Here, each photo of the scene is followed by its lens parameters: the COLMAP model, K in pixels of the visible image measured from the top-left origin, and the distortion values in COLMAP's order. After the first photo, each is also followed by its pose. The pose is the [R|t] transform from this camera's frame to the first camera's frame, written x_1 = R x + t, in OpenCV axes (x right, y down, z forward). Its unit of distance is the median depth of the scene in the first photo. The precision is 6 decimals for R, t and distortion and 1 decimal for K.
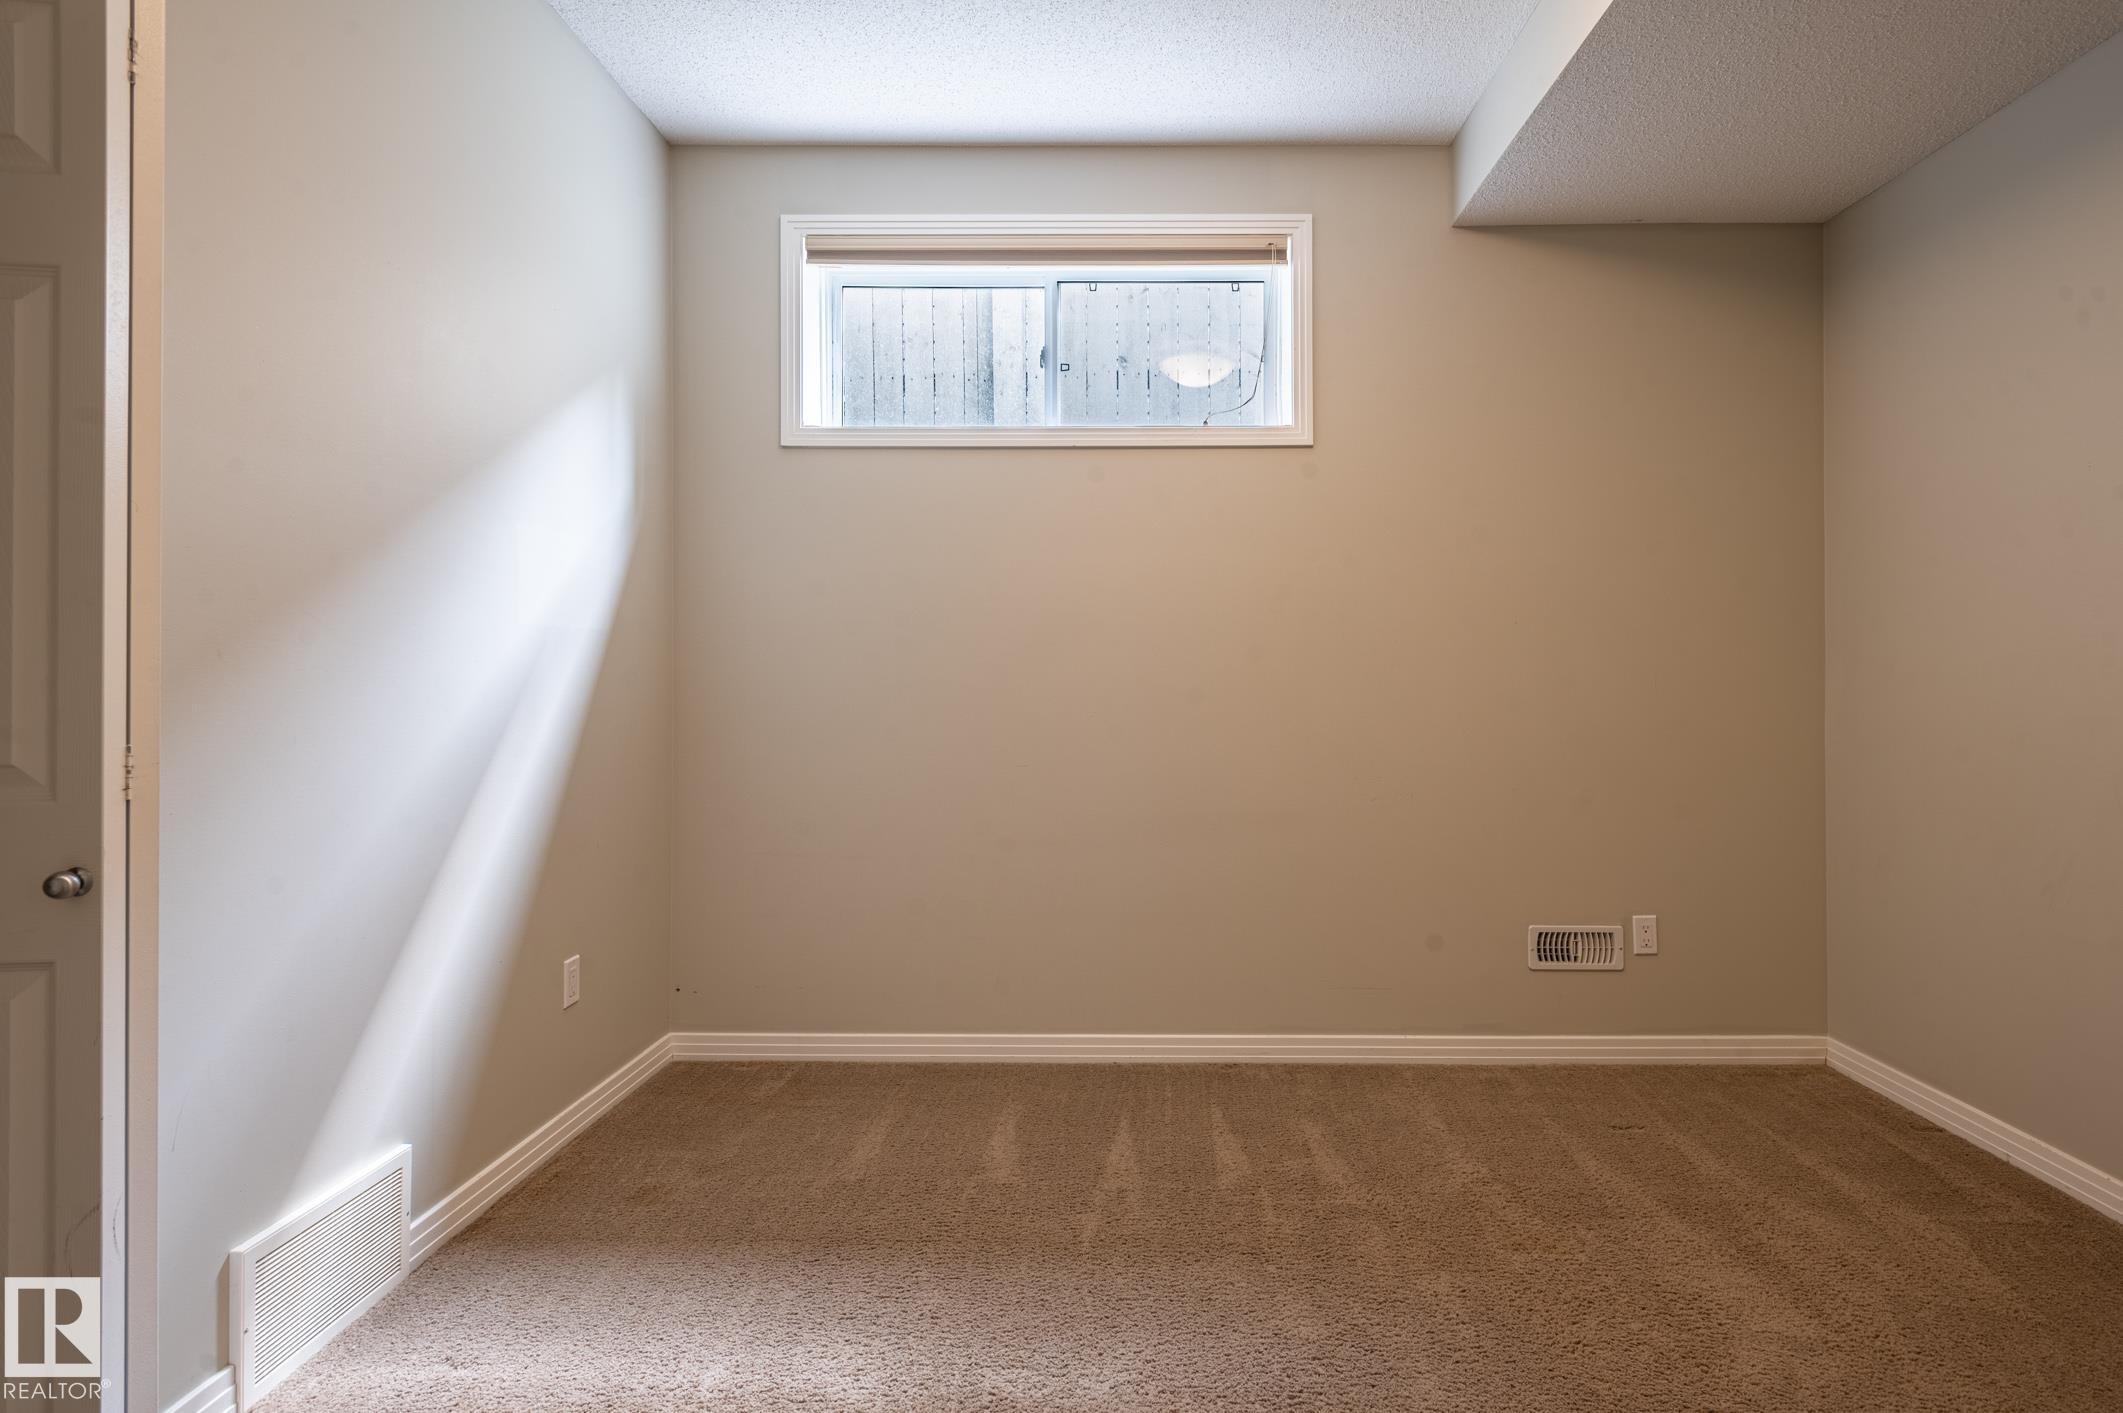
lens RADIAL K [[1094.3, 0, 1100.7], [0, 1094.3, 681.0], [0, 0, 1]] dist [0.000992, 0.000477]
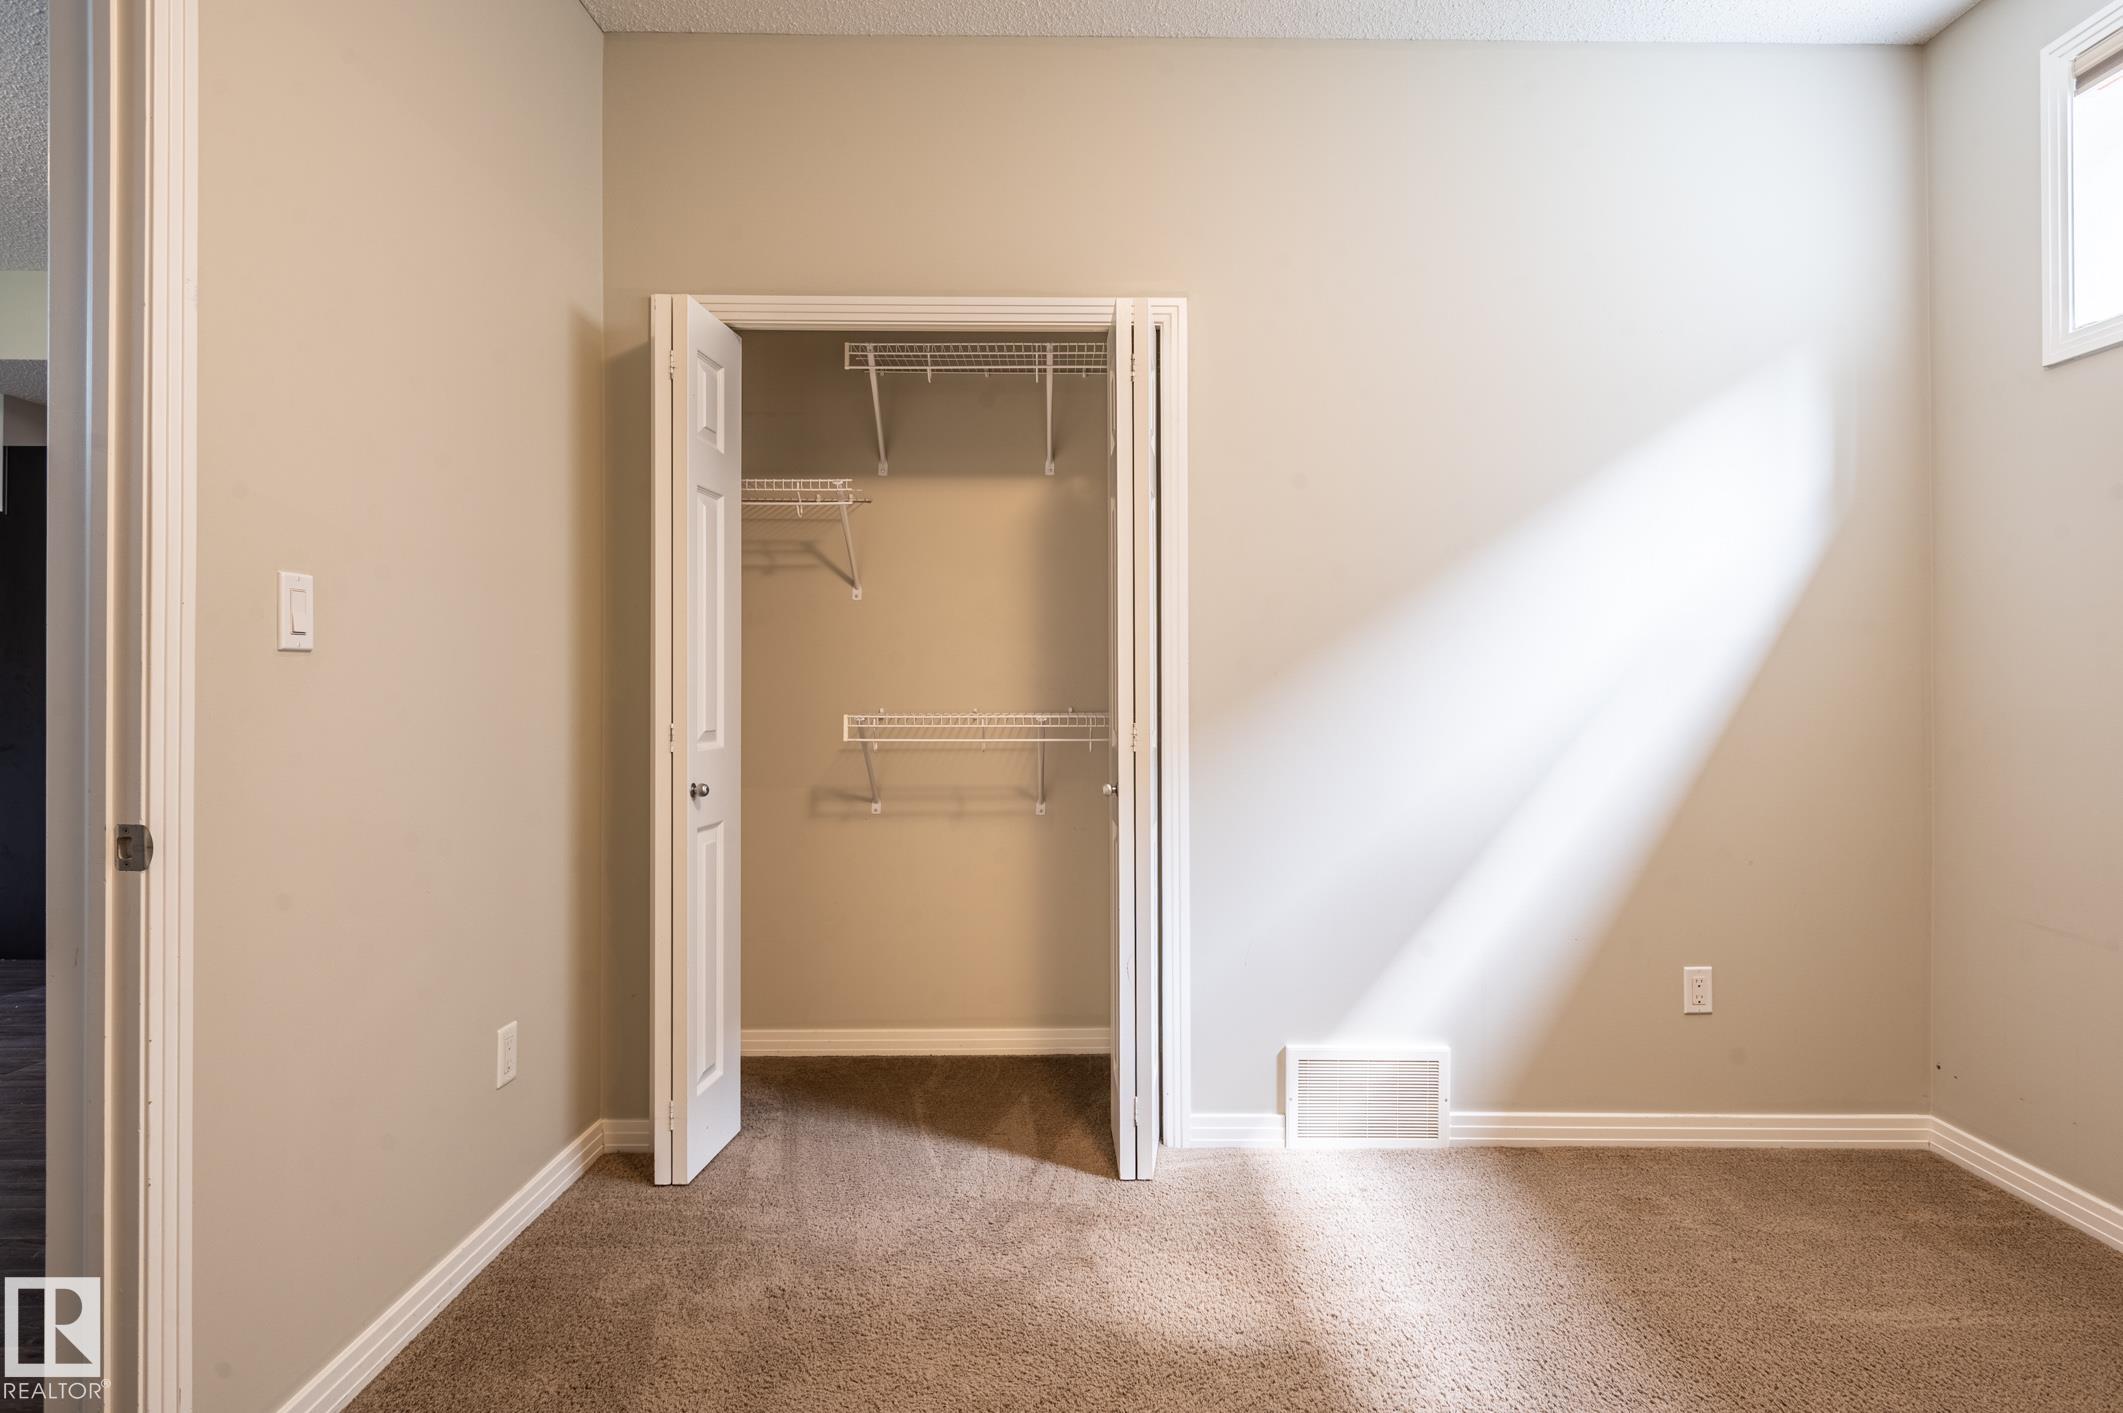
lens RADIAL K [[1094.3, 0, 1100.7], [0, 1094.3, 681.0], [0, 0, 1]] dist [0.000992, 0.000477]
pose [[0.029933, -0.010036, -0.999502, 0.550075], [0.001734, 0.999949, -0.009988, 0.001745], [0.999550, -0.001434, 0.029949, 0.463273]]
